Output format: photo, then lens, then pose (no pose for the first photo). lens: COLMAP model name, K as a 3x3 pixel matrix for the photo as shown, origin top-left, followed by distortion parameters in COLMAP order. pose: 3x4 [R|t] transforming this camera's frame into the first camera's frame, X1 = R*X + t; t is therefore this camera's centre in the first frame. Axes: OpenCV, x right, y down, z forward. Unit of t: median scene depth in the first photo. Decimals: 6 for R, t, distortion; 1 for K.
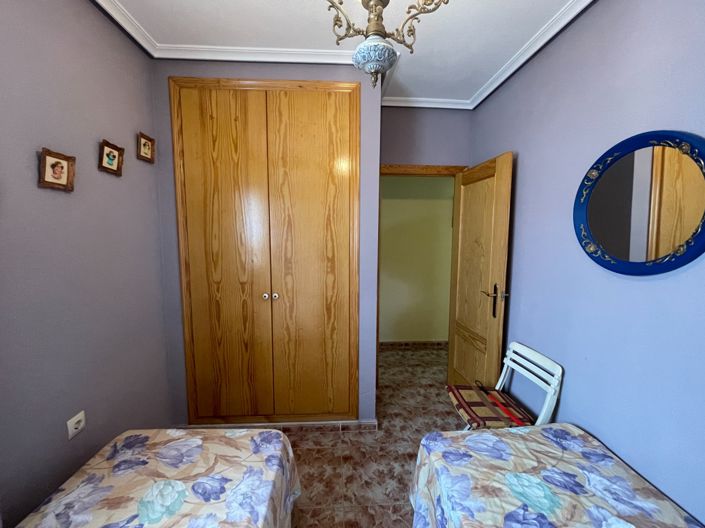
lens RADIAL K [[281.0, 0, 346.9], [0, 281.0, 262.9], [0, 0, 1]] dist [-0.000666, -0.000175]
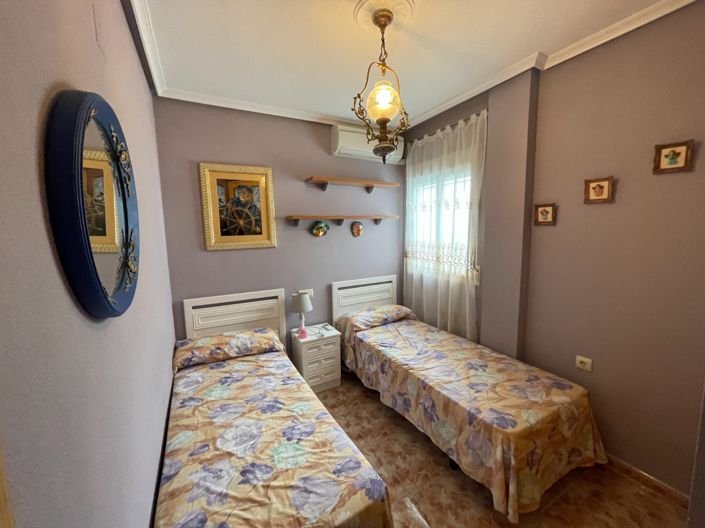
lens RADIAL K [[281.0, 0, 346.9], [0, 281.0, 262.9], [0, 0, 1]] dist [-0.000666, -0.000175]
pose [[-0.905029, 0.066361, -0.420142, 0.801470], [-0.024372, 0.978042, 0.206980, -0.228915], [0.424652, 0.197562, -0.883538, 1.824524]]
